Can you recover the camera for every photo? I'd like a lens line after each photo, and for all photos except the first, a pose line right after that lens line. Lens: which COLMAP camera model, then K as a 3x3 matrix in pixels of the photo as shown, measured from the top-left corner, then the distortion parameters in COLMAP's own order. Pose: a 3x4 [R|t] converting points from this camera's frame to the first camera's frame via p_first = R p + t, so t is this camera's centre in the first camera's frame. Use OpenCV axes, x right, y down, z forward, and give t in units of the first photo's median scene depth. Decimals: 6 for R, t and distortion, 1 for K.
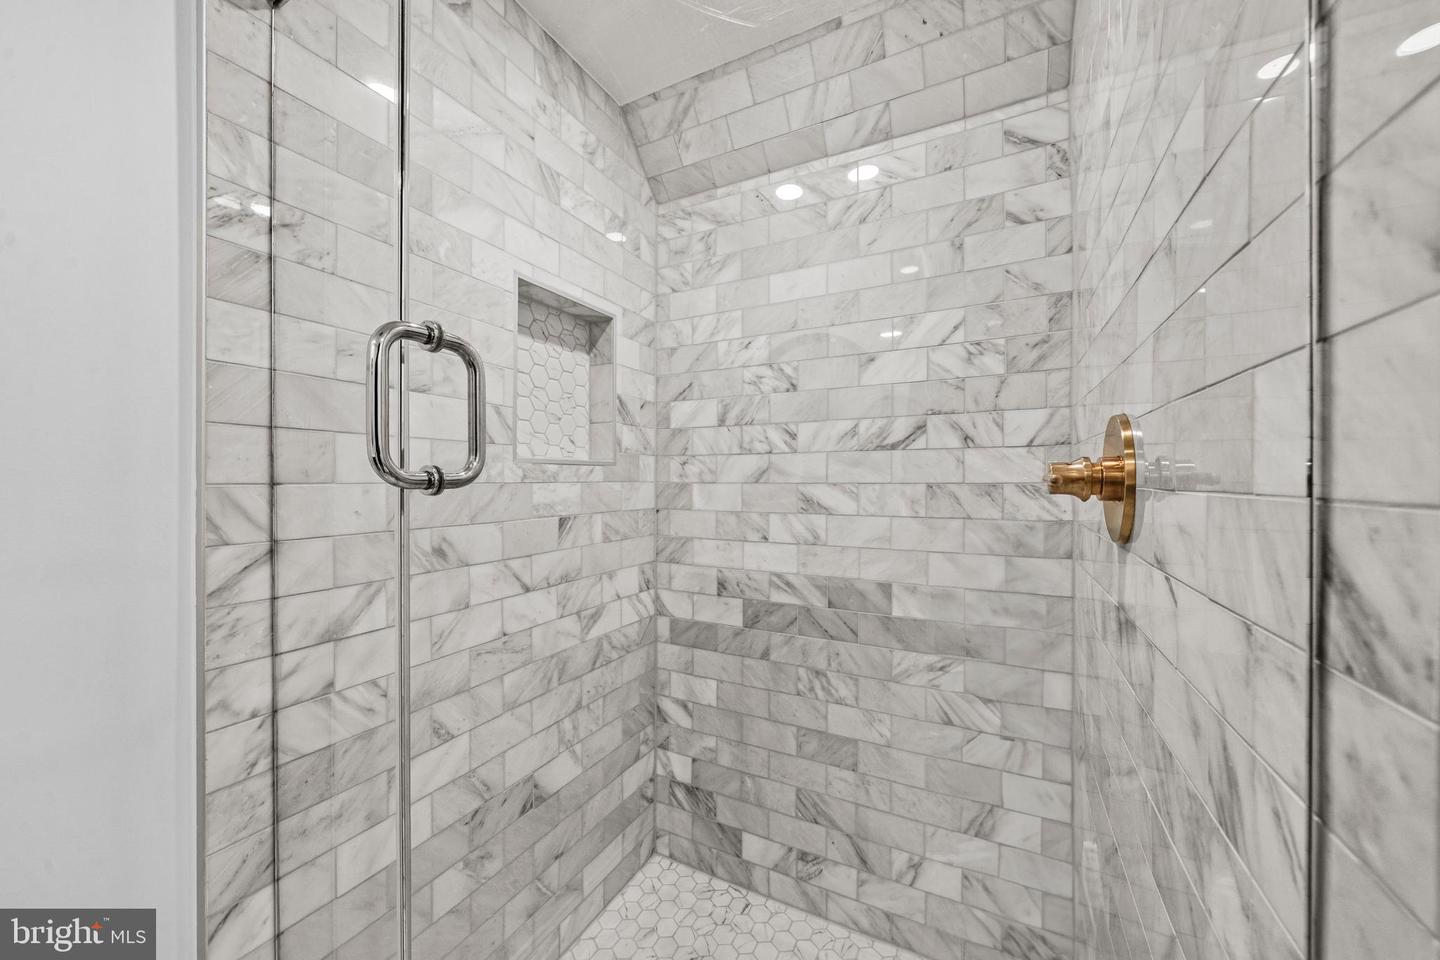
lens RADIAL K [[526.8, 0, 721.8], [0, 526.8, 484.0], [0, 0, 1]] dist [-0.006287, 0.000267]
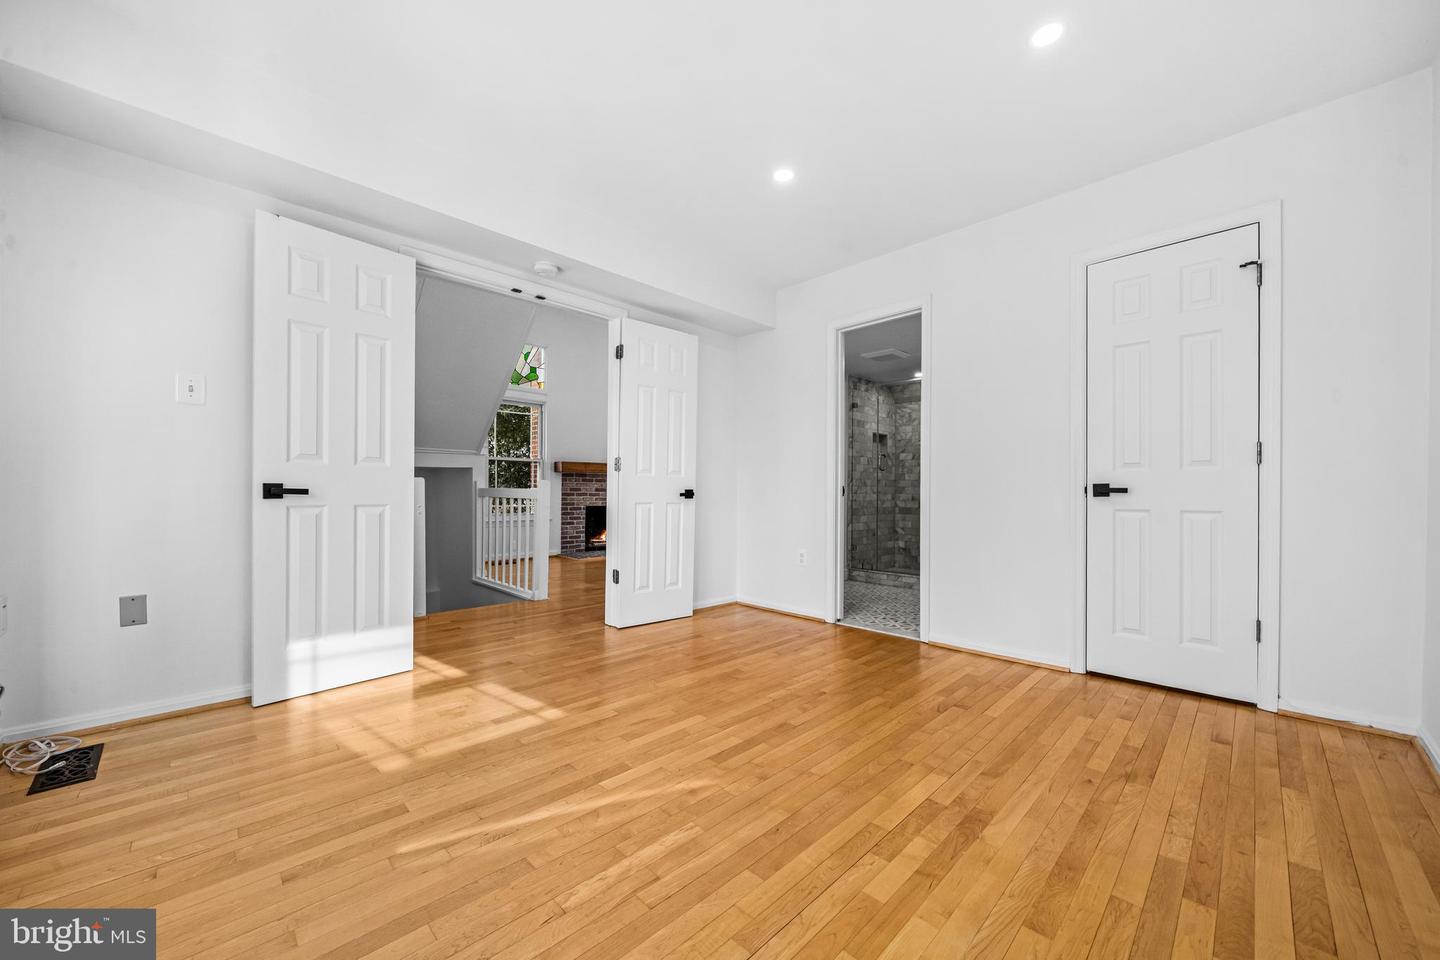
lens RADIAL K [[526.8, 0, 721.0], [0, 526.8, 489.5], [0, 0, 1]] dist [-0.006287, 0.000267]
pose [[0.949090, 0.006050, -0.314947, -0.126742], [-0.008336, 0.999948, -0.005911, 0.160572], [0.314895, 0.008235, 0.949091, -3.344573]]
